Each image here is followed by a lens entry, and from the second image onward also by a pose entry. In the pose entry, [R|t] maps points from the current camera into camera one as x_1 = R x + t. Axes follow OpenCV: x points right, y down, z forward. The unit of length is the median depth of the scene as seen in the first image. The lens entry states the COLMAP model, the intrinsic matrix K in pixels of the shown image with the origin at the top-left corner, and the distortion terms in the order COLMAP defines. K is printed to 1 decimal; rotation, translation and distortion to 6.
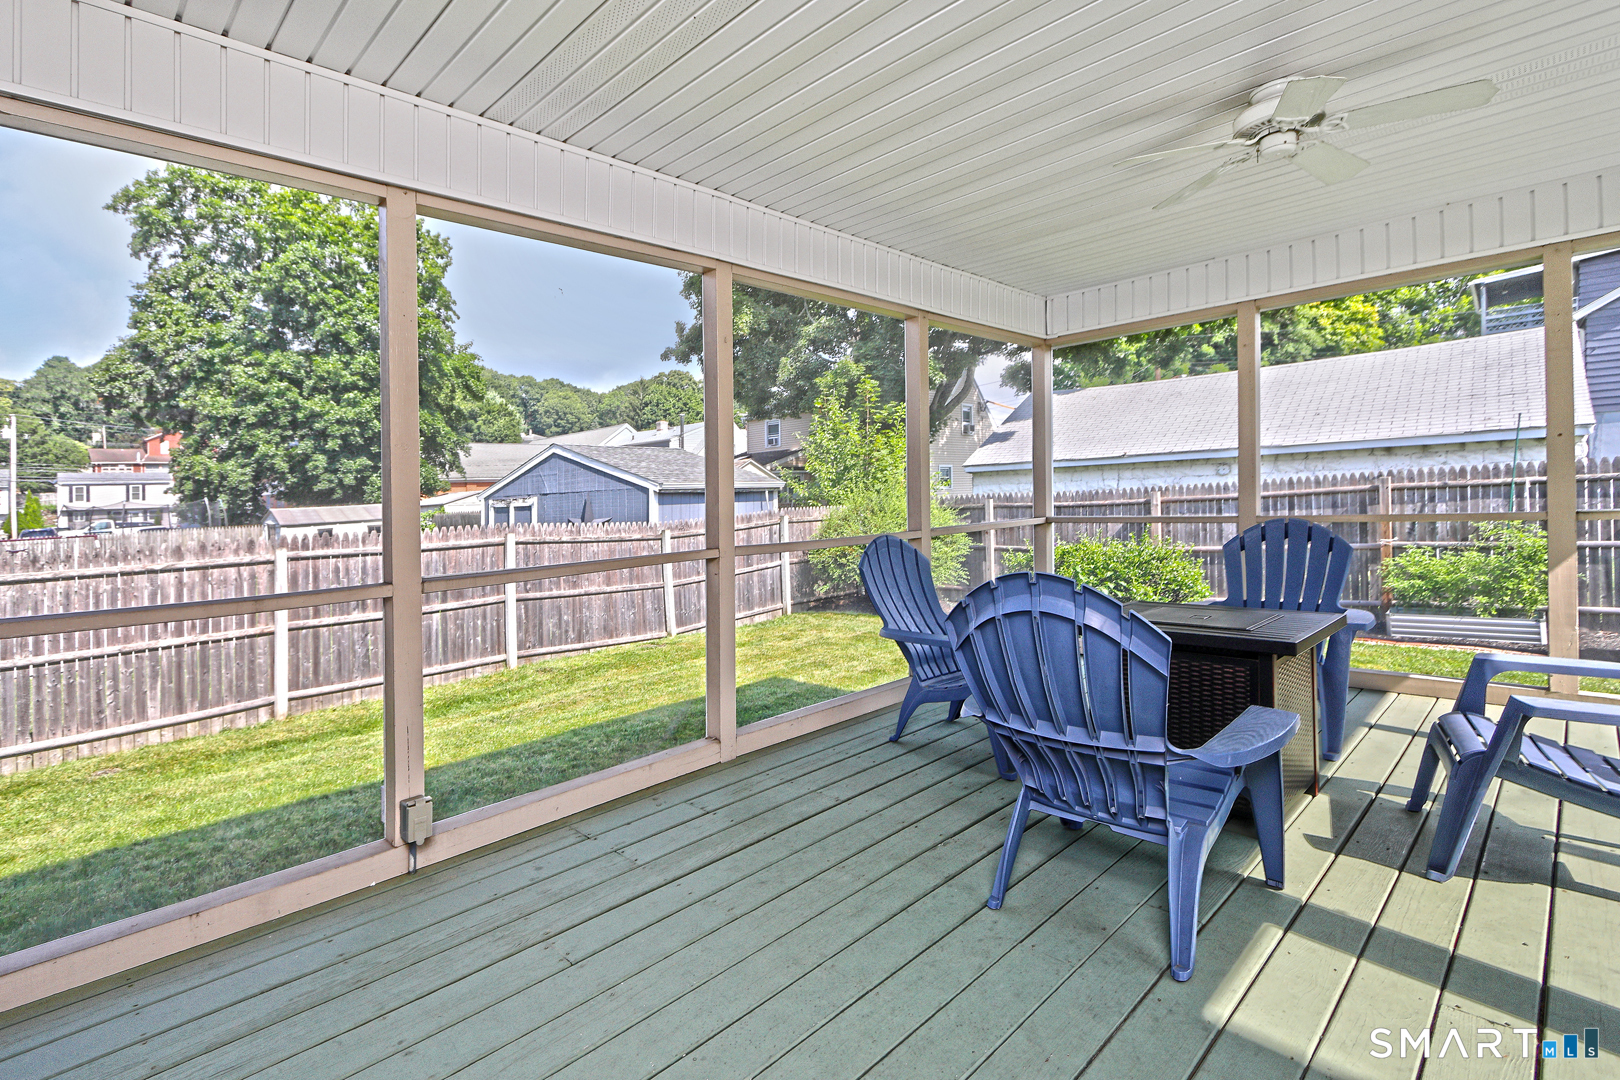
lens RADIAL K [[782.1, 0, 774.0], [0, 782.1, 505.0], [0, 0, 1]] dist [-0.003921, -0.000119]
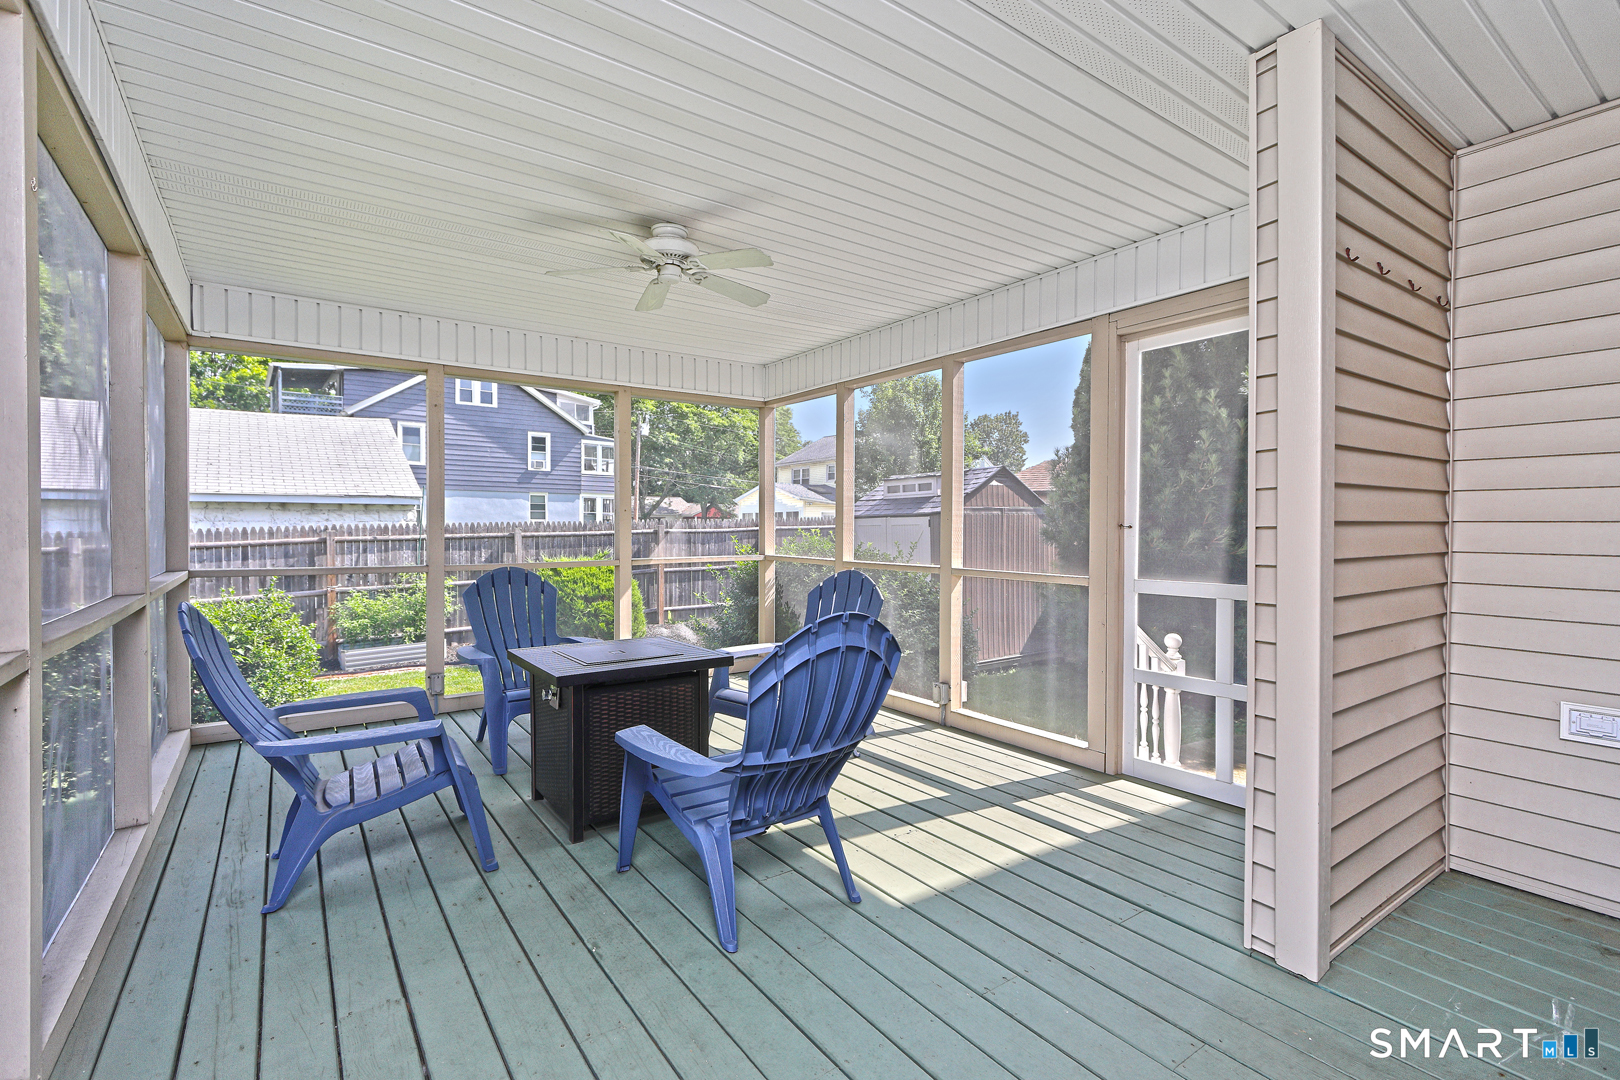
lens RADIAL K [[727.8, 0, 788.1], [0, 727.8, 559.7], [0, 0, 1]] dist [0.000034, -0.000018]
pose [[0.154711, -0.003562, 0.987953, -0.148284], [-0.001992, 0.999990, 0.003917, 0.000552], [-0.987958, -0.002574, 0.154702, 0.182812]]
